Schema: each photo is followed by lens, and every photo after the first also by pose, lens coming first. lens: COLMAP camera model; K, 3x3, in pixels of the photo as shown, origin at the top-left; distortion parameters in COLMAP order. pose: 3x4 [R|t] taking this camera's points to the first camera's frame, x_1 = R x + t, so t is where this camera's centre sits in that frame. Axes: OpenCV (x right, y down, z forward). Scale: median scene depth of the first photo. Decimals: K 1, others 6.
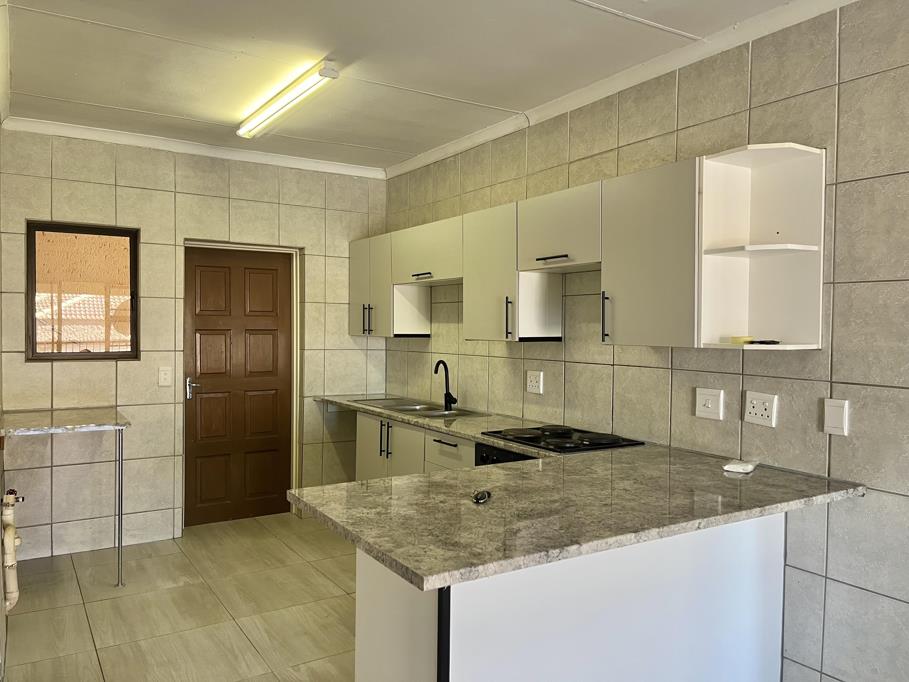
lens RADIAL K [[687.5, 0, 453.4], [0, 687.5, 343.1], [0, 0, 1]] dist [0.067858, -0.082602]
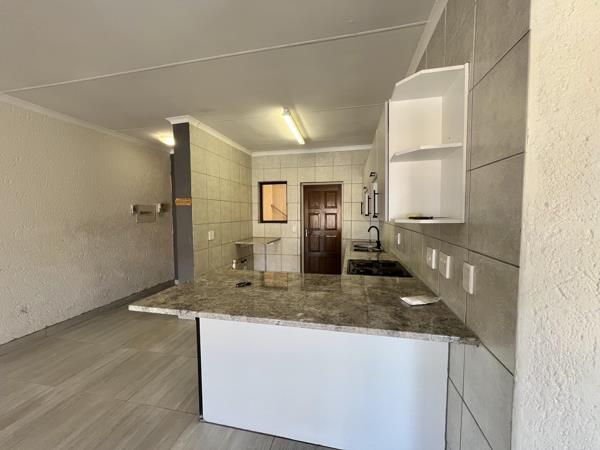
lens RADIAL K [[242.4, 0, 298.6], [0, 242.4, 226.6], [0, 0, 1]] dist [-0.003317, -0.000052]
pose [[0.712884, 0.028676, -0.700696, 0.414392], [-0.005489, 0.999361, 0.035314, 0.000344], [0.701261, -0.021329, 0.712586, 0.313051]]
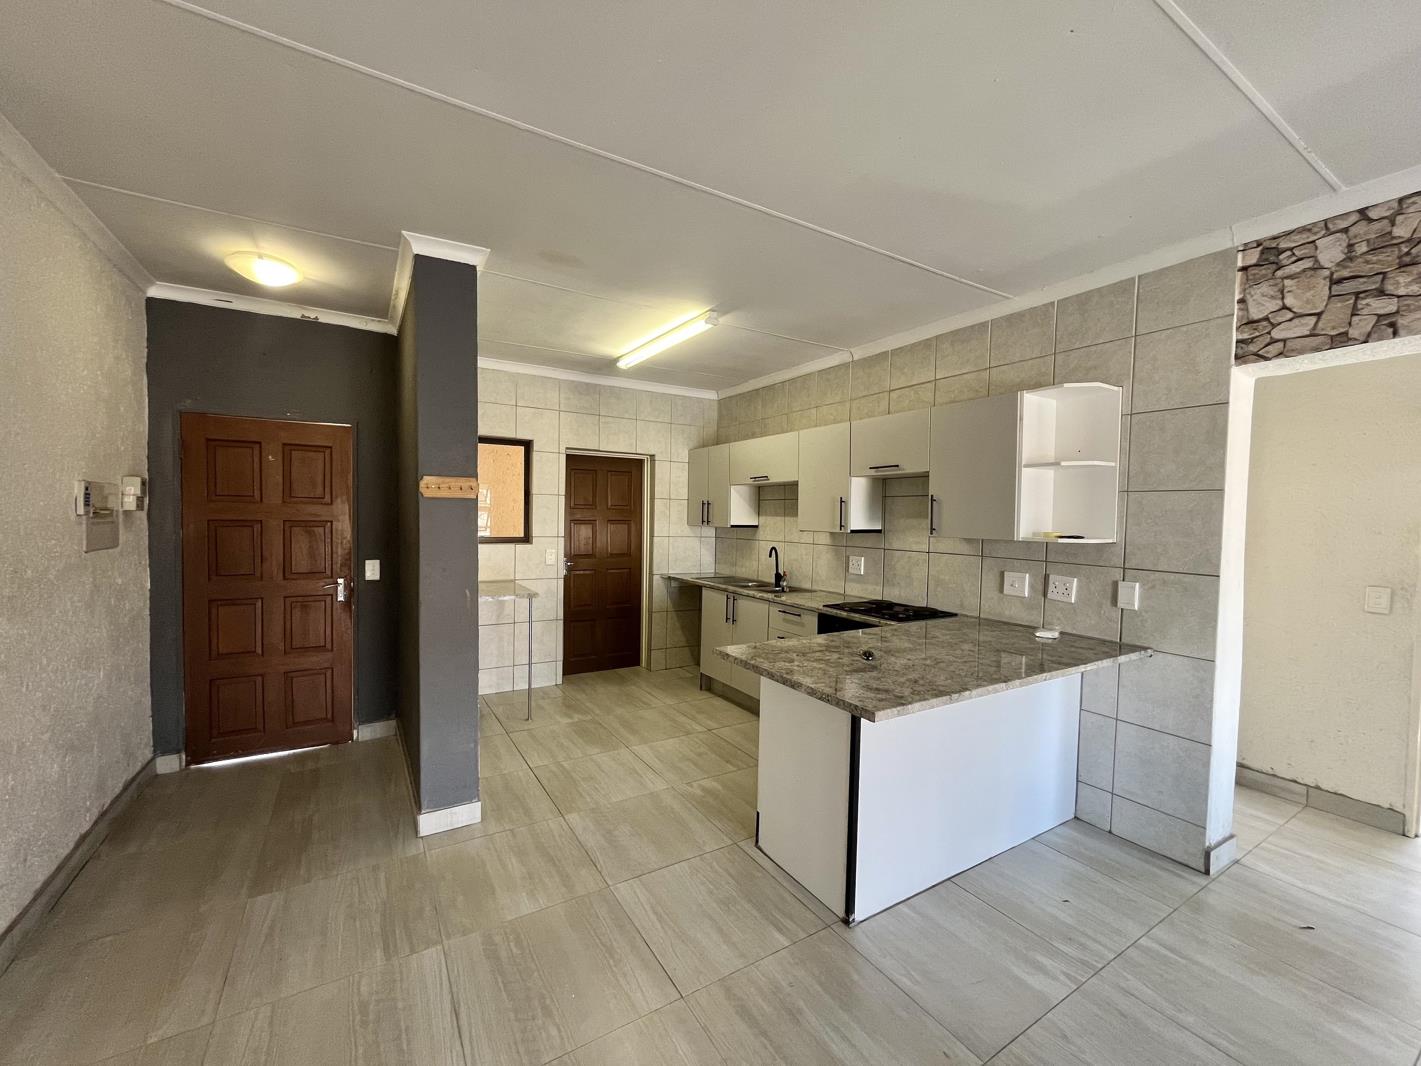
lens RADIAL K [[574.2, 0, 707.4], [0, 574.2, 535.4], [0, 0, 1]] dist [-0.003317, -0.000052]
pose [[0.999818, 0.009453, -0.016597, -0.138449], [-0.009283, 0.999904, 0.010271, -0.005767], [0.016692, -0.010115, 0.999810, -0.046595]]
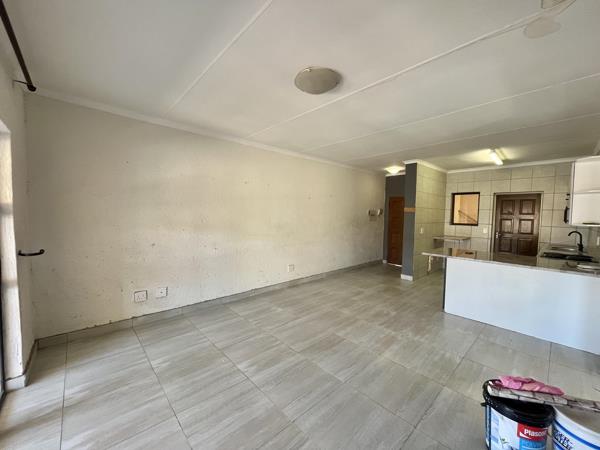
lens RADIAL K [[242.4, 0, 297.5], [0, 242.4, 226.0], [0, 0, 1]] dist [-0.003317, -0.000052]
pose [[0.175299, 0.047538, -0.983367, 0.821208], [-0.039873, 0.998357, 0.041155, 0.010250], [0.983707, 0.031996, 0.176907, -0.257550]]
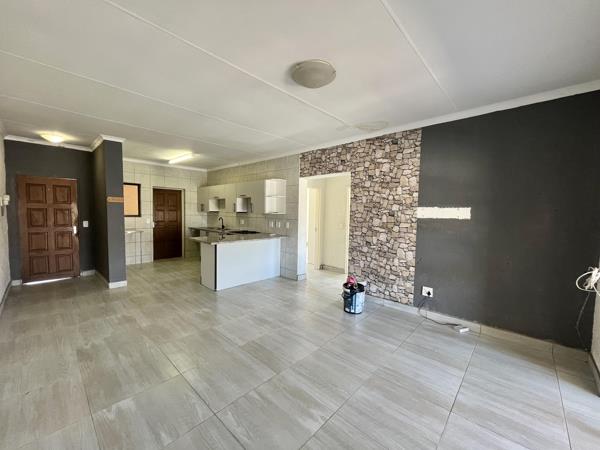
lens RADIAL K [[242.4, 0, 298.7], [0, 242.4, 226.2], [0, 0, 1]] dist [-0.003317, -0.000052]
pose [[0.967875, -0.005184, 0.251377, 0.082225], [-0.004440, 0.999279, 0.037702, 0.023617], [-0.251391, -0.037607, 0.967155, -0.671454]]
